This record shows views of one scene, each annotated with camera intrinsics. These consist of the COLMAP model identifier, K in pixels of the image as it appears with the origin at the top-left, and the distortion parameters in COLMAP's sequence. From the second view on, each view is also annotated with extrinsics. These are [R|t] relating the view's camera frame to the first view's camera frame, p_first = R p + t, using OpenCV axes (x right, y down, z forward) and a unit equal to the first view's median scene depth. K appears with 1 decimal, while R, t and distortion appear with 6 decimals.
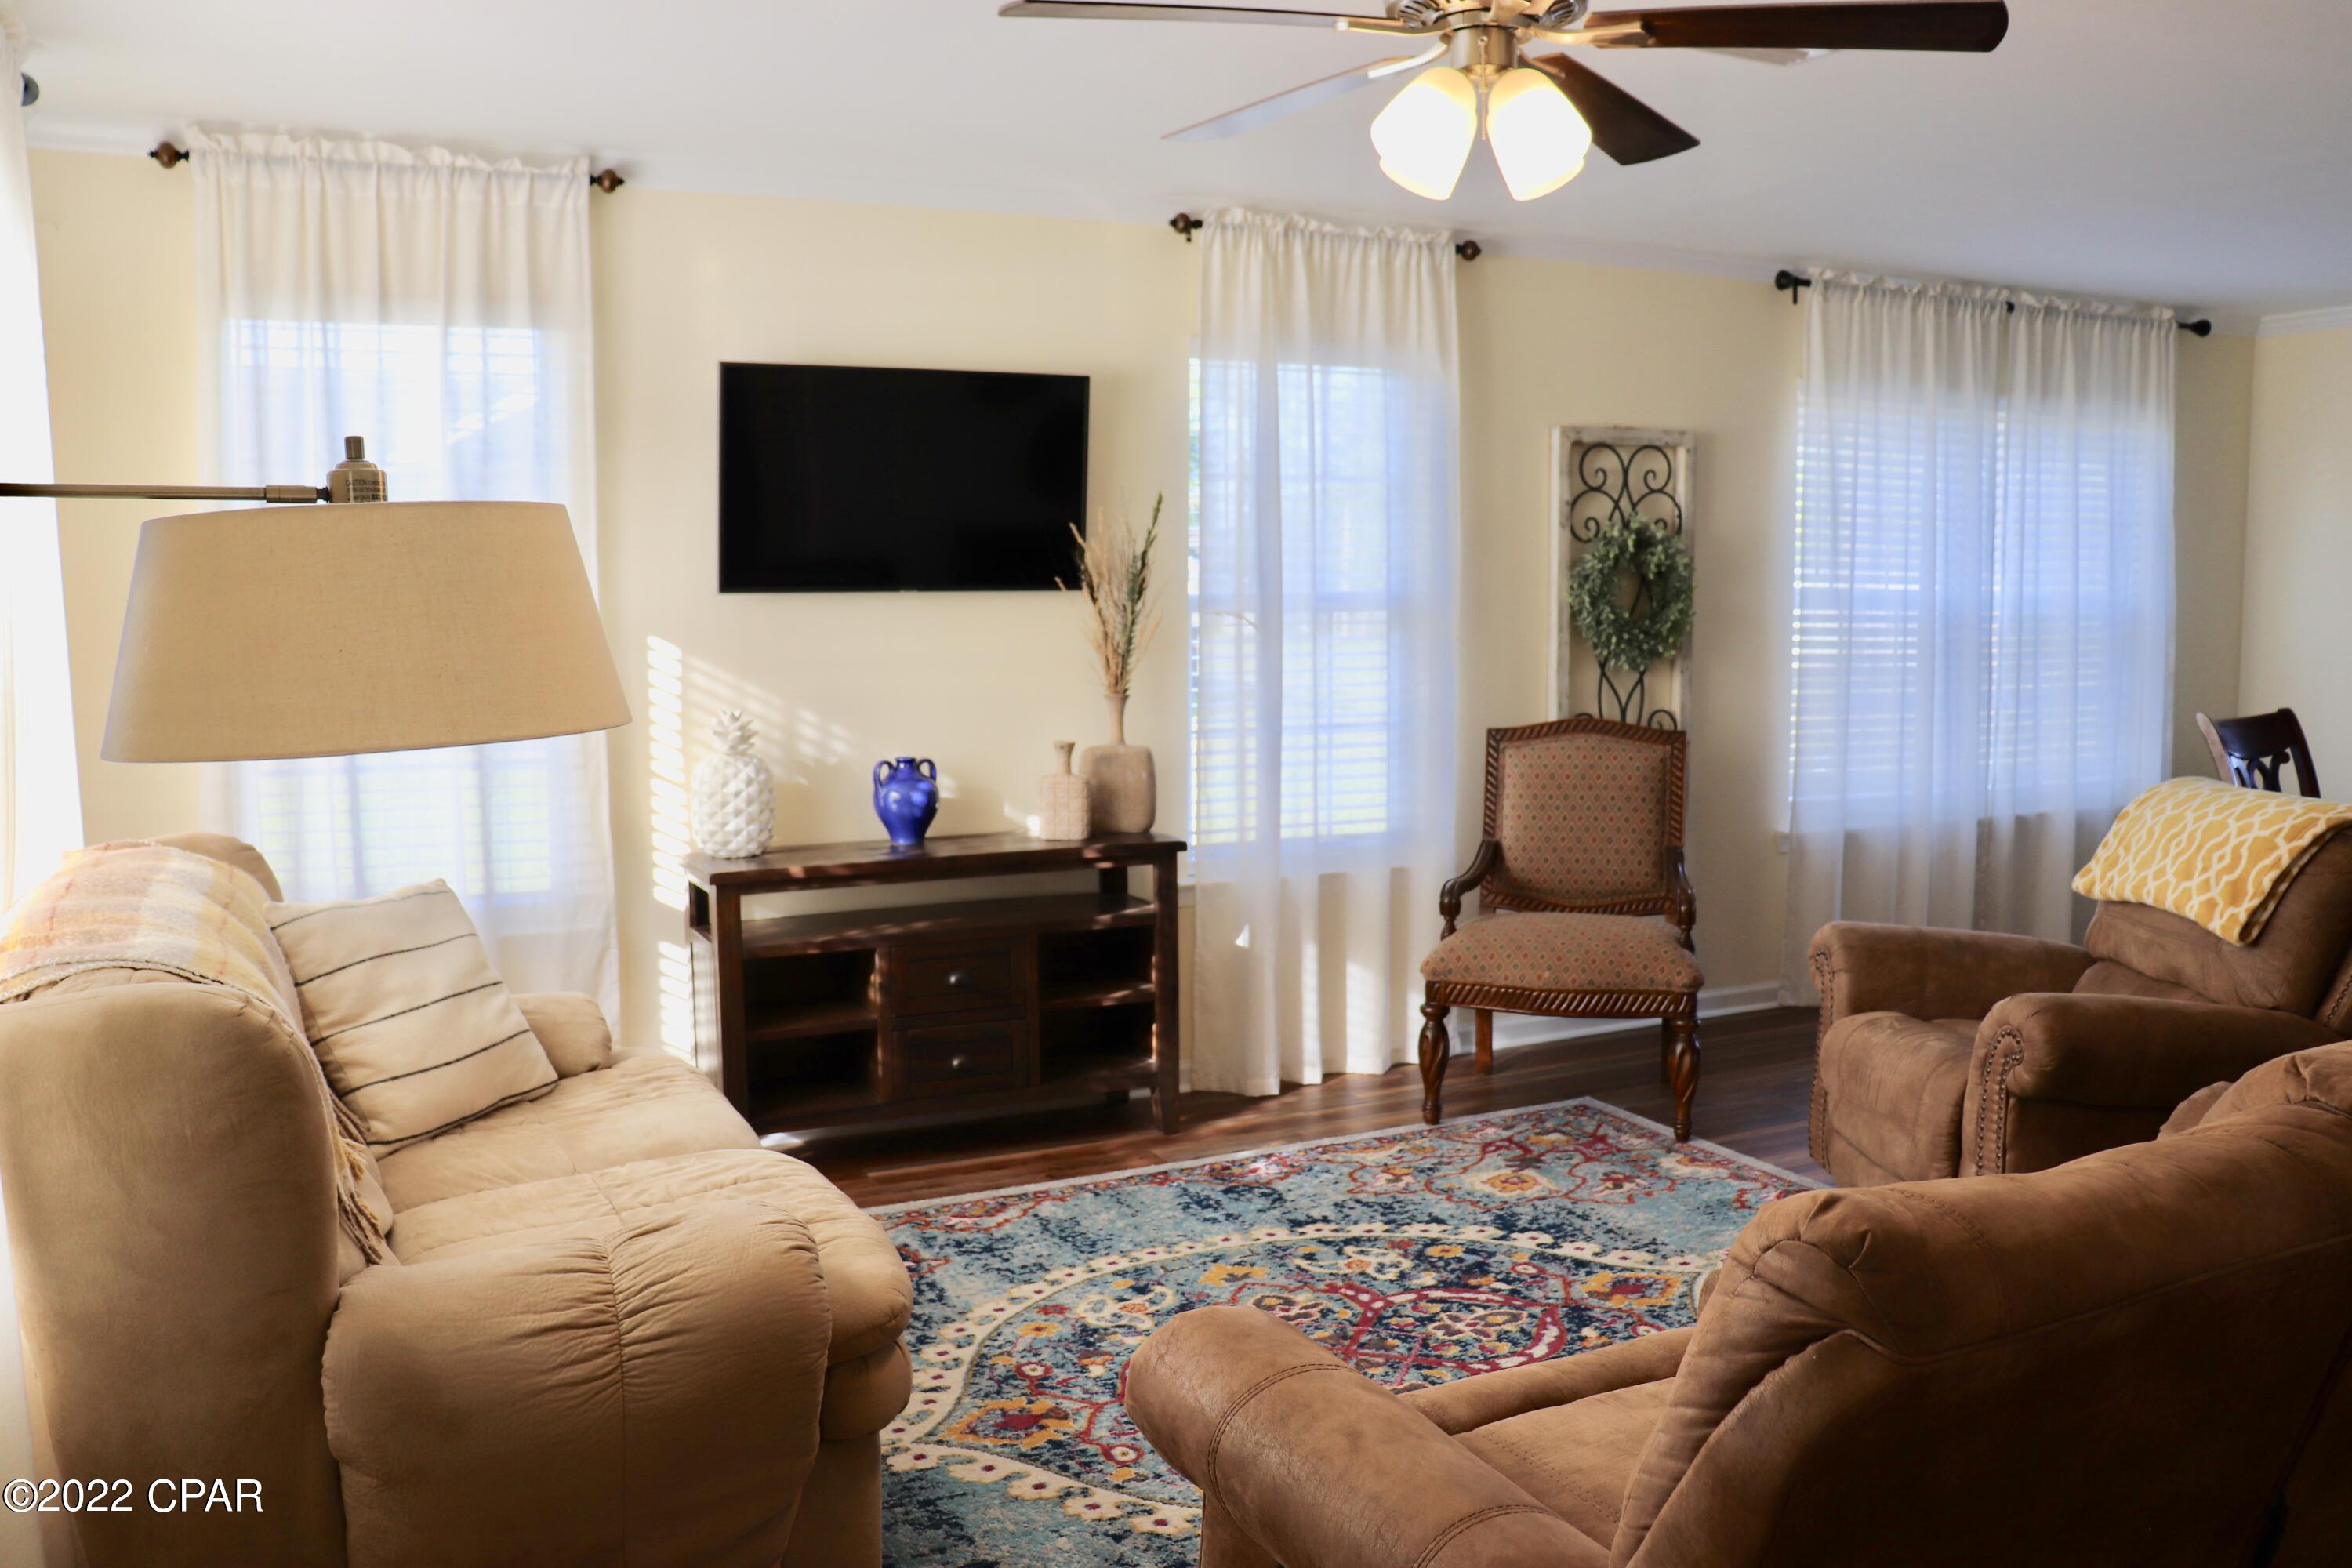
lens RADIAL K [[1930.8, 0, 1176.0], [0, 1930.8, 784.0], [0, 0, 1]] dist [-0.086268, 0.002197]
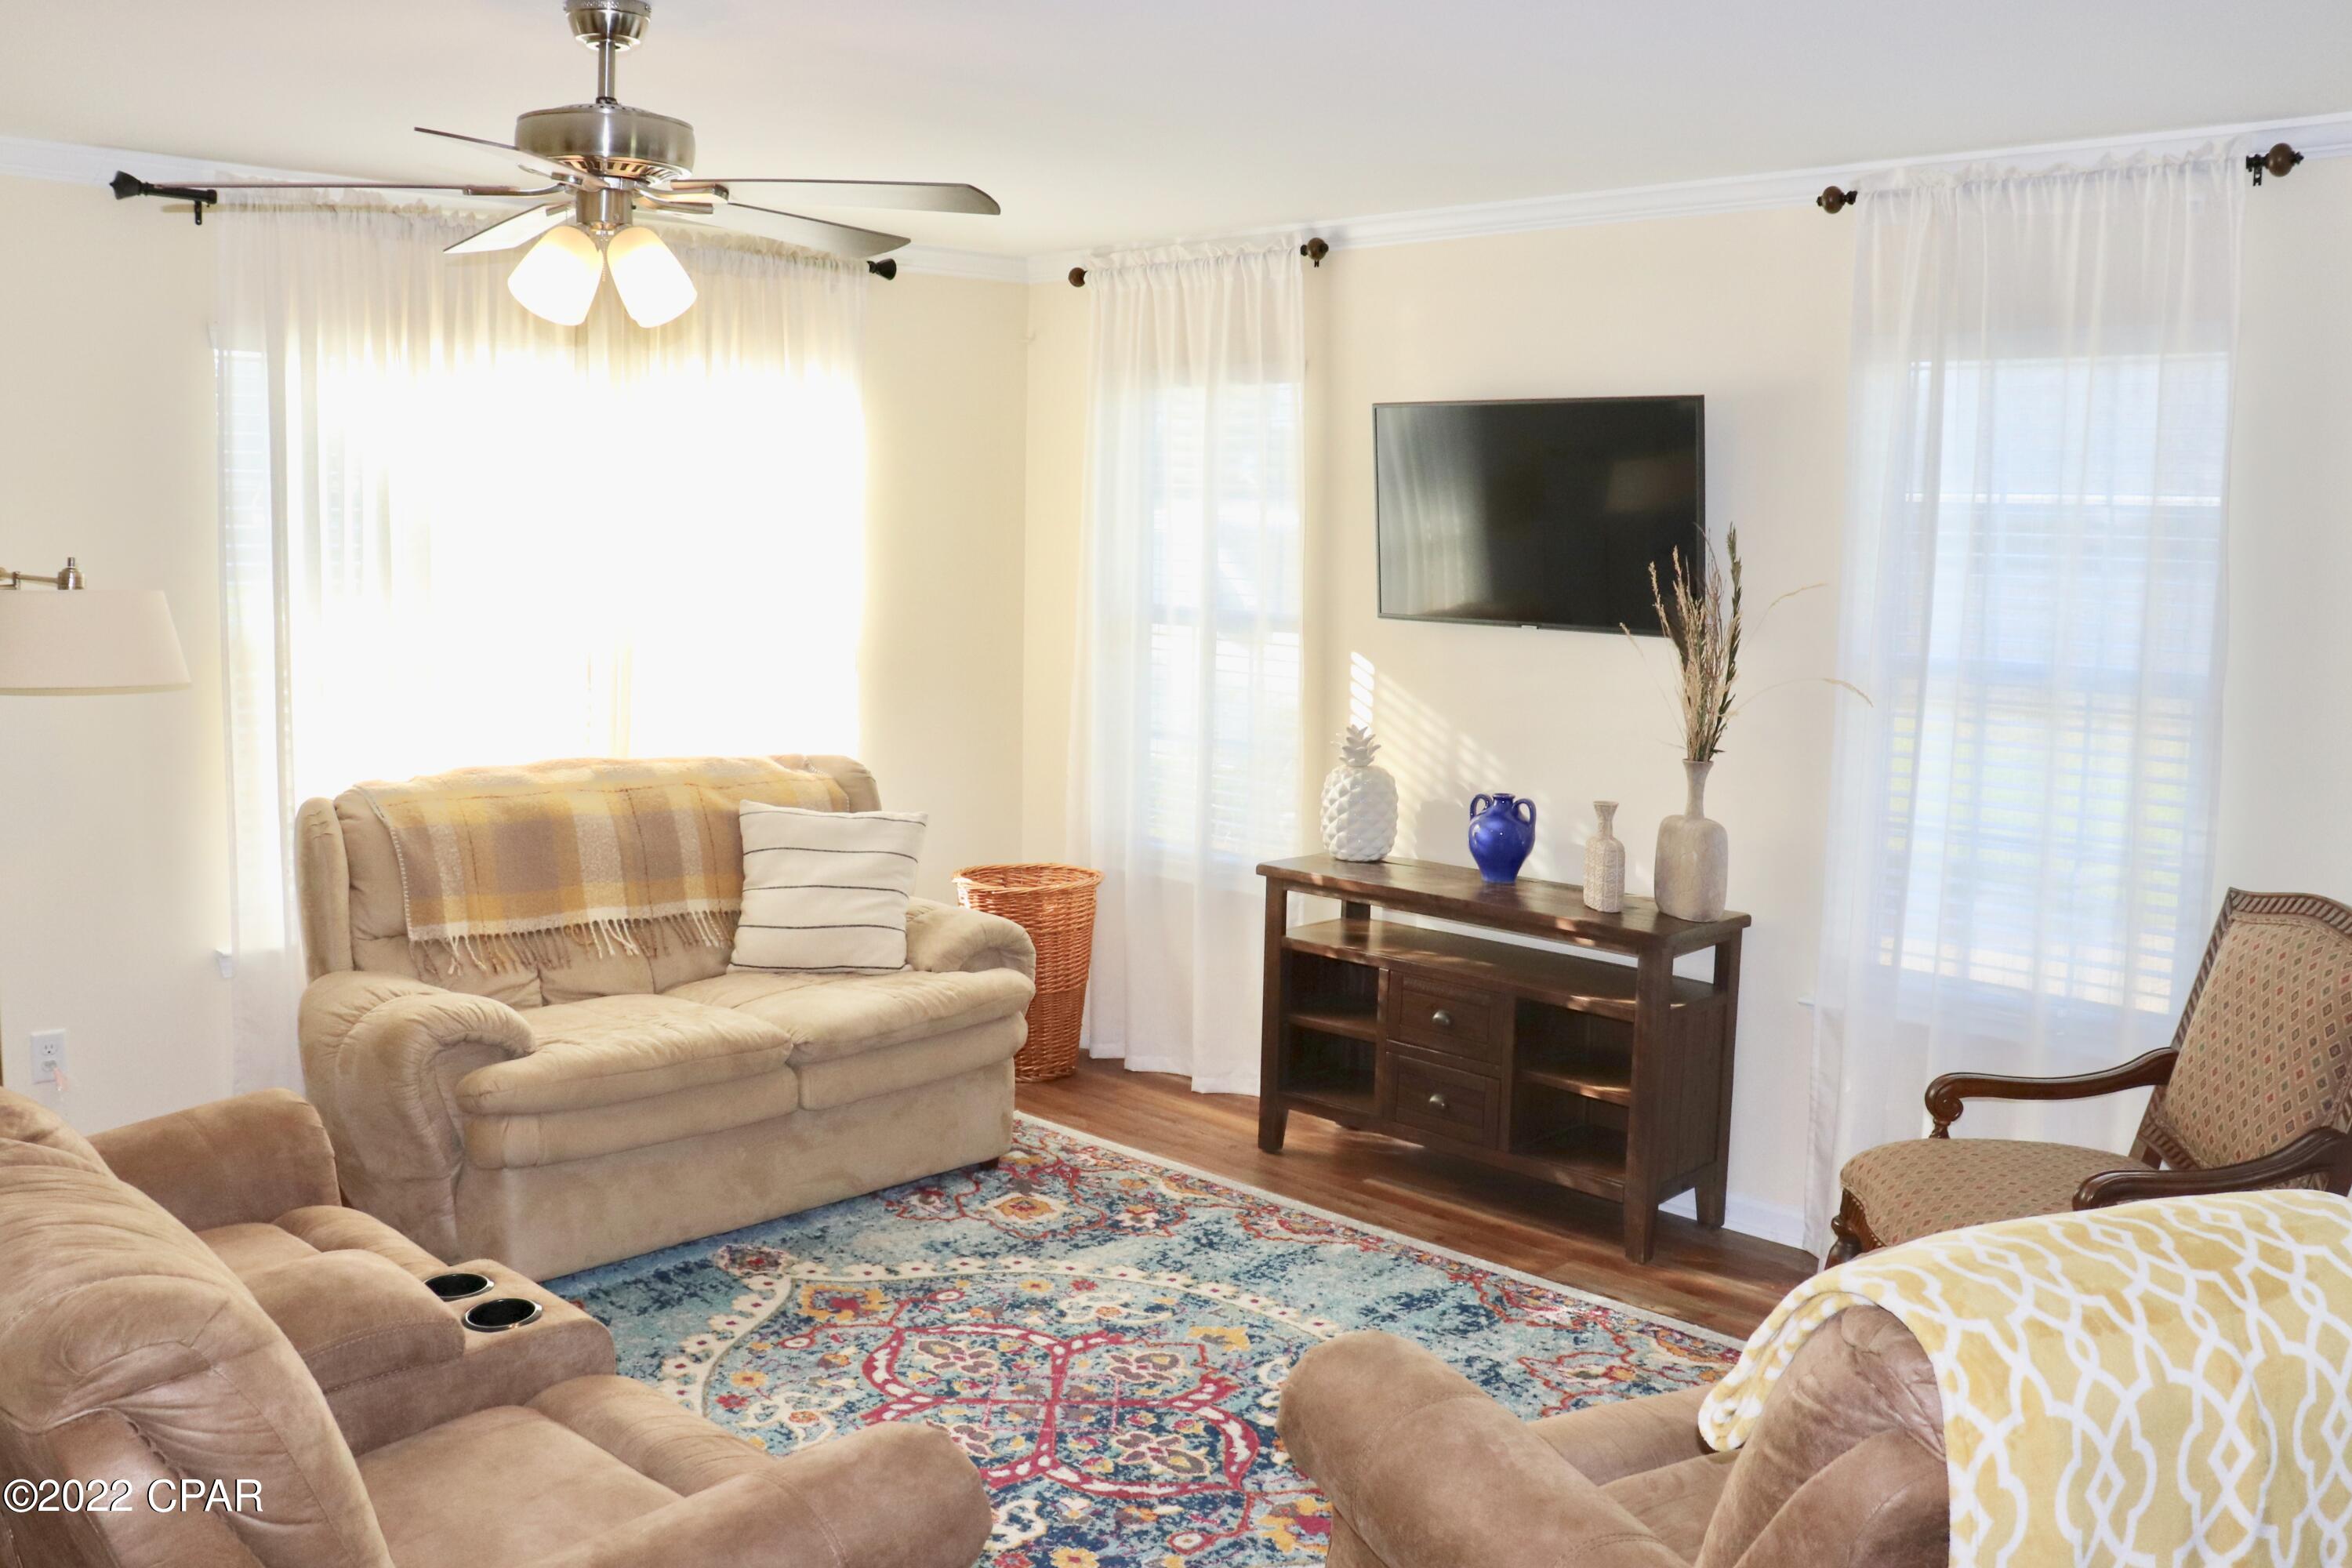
lens RADIAL K [[1933.8, 0, 1177.4], [0, 1933.8, 828.0], [0, 0, 1]] dist [-0.167133, 0.134195]
pose [[0.348719, 0.148132, -0.925447, 0.732189], [-0.128450, 0.985667, 0.109370, -0.084862], [0.928383, 0.080734, 0.362748, 0.504369]]
